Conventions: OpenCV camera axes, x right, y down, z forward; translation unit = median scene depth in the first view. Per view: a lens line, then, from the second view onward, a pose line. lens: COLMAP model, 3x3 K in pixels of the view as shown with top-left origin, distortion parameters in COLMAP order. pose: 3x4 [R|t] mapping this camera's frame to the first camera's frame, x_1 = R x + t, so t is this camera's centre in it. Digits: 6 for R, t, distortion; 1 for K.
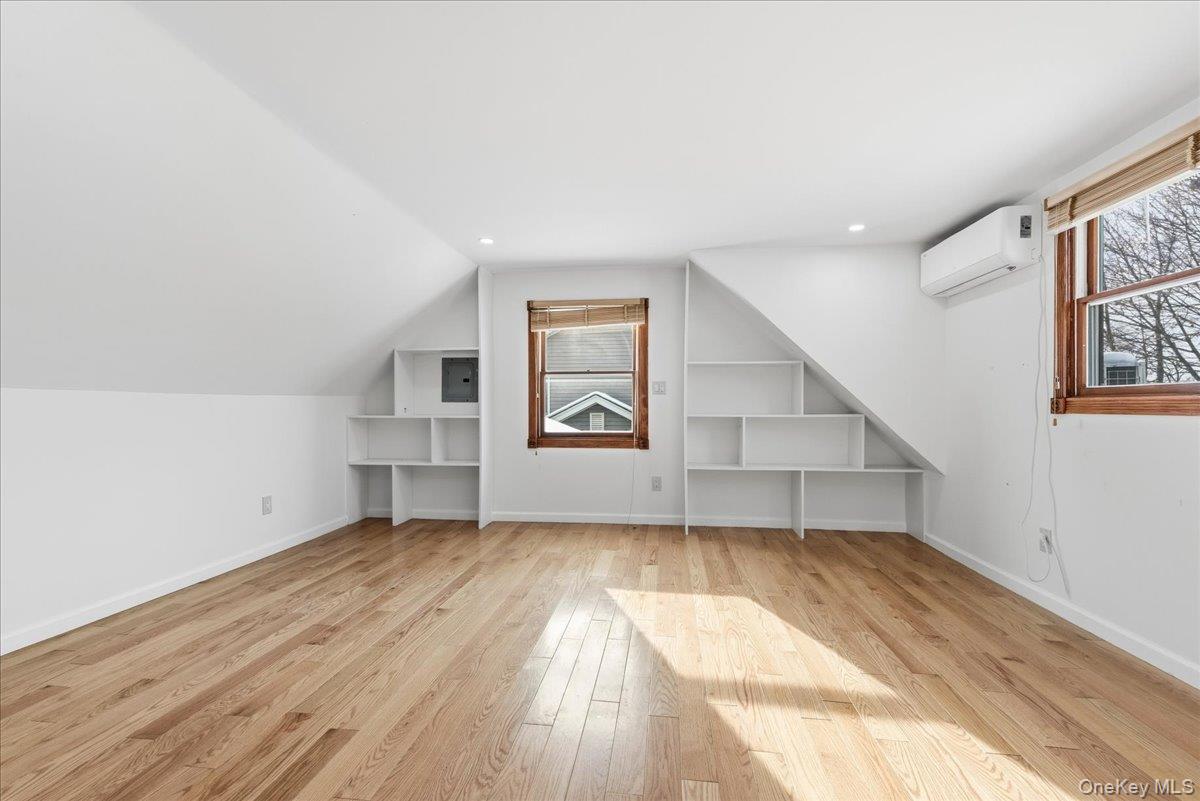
lens RADIAL K [[517.9, 0, 603.3], [0, 517.9, 406.3], [0, 0, 1]] dist [0.001270, -0.000100]
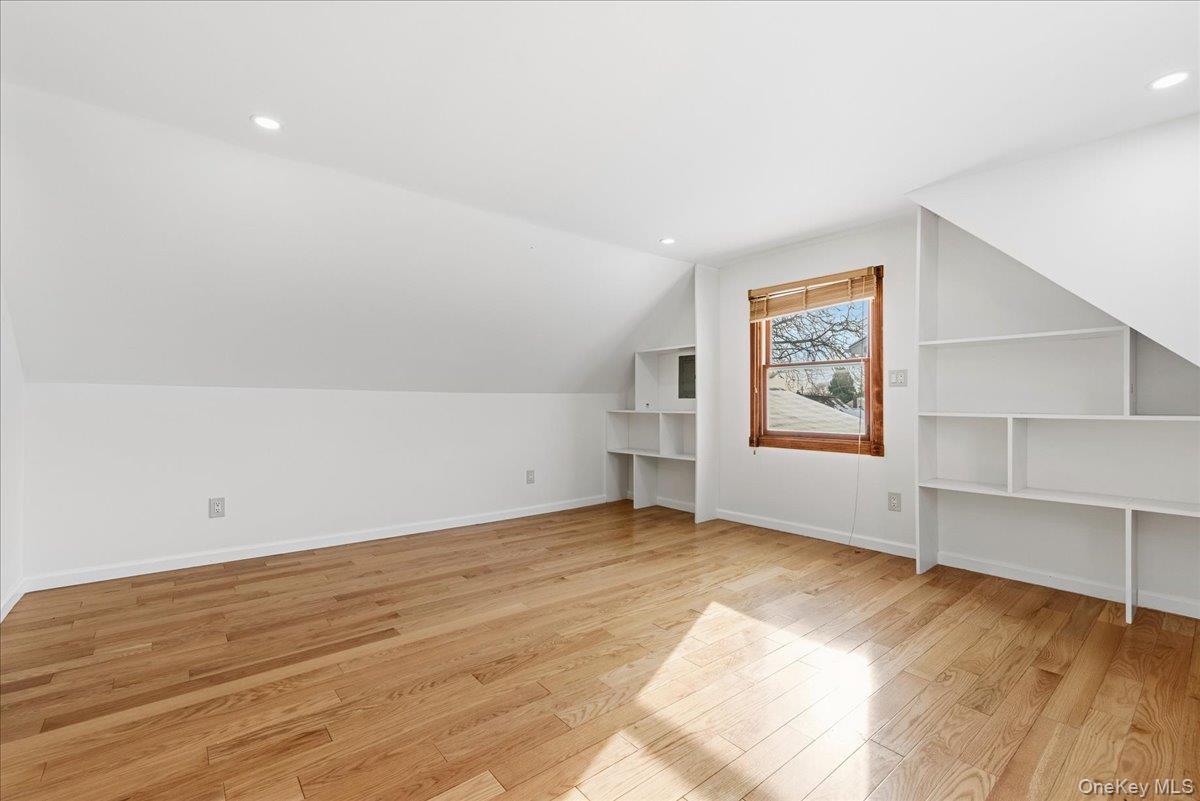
lens RADIAL K [[517.9, 0, 603.3], [0, 517.9, 406.3], [0, 0, 1]] dist [0.001270, -0.000100]
pose [[0.728671, 0.005392, -0.684843, 0.323265], [-0.001885, 0.999981, 0.005867, 0.002556], [0.684861, -0.002984, 0.728667, 0.136933]]
